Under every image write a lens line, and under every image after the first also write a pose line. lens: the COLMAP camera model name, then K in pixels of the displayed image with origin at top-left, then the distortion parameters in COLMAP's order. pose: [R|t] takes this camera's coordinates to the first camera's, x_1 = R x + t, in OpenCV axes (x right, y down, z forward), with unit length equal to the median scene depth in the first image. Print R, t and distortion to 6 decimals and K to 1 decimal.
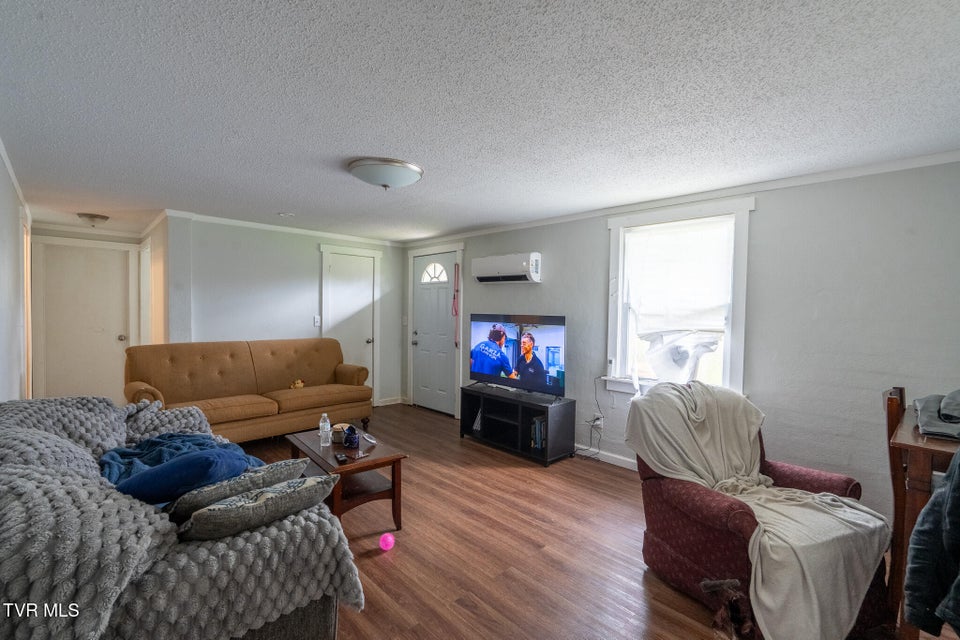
lens RADIAL K [[434.2, 0, 477.1], [0, 434.2, 321.0], [0, 0, 1]] dist [-0.003110, 0.000614]
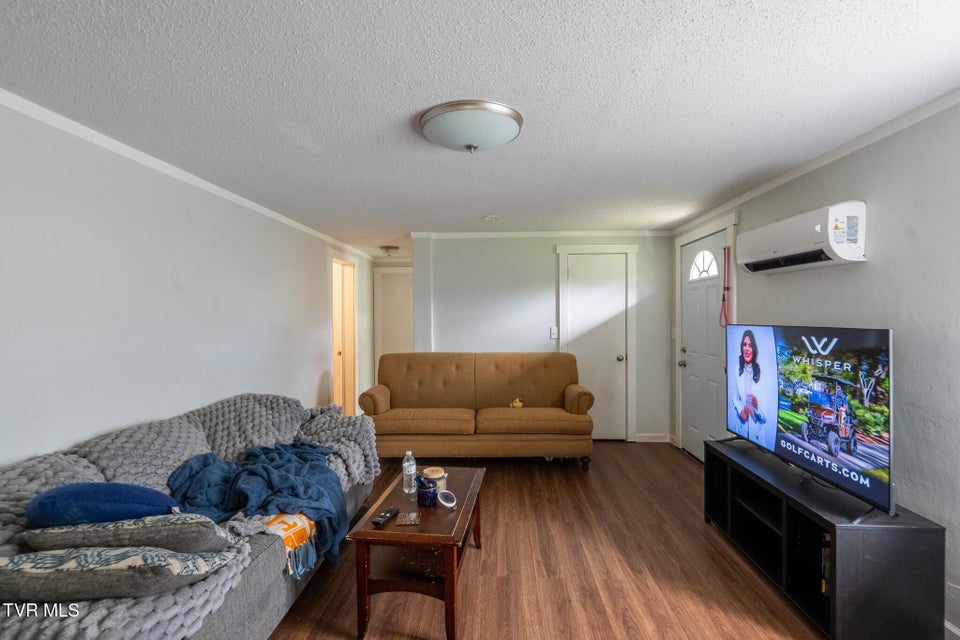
lens RADIAL K [[434.2, 0, 477.1], [0, 434.2, 321.0], [0, 0, 1]] dist [-0.003110, 0.000614]
pose [[0.685300, -0.009865, -0.728194, 0.193365], [-0.004976, 0.999821, -0.018228, -0.008352], [0.728244, 0.016115, 0.685129, 0.323495]]
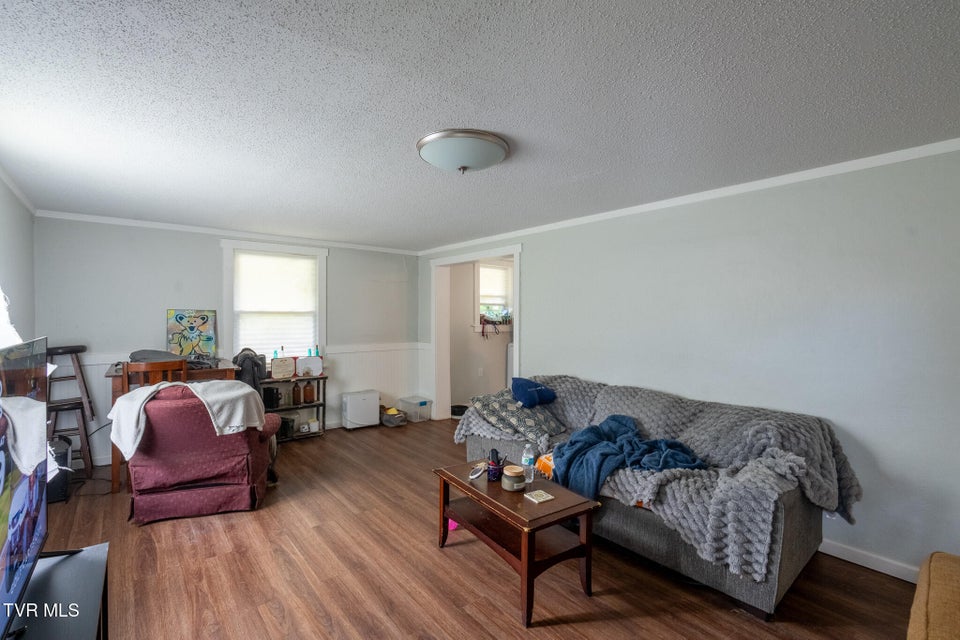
lens RADIAL K [[434.2, 0, 477.1], [0, 434.2, 321.0], [0, 0, 1]] dist [-0.003110, 0.000614]
pose [[-0.995824, -0.027733, 0.086977, -0.189983], [-0.023017, 0.998234, 0.054767, -0.046124], [-0.088342, 0.052536, -0.994704, 1.114308]]
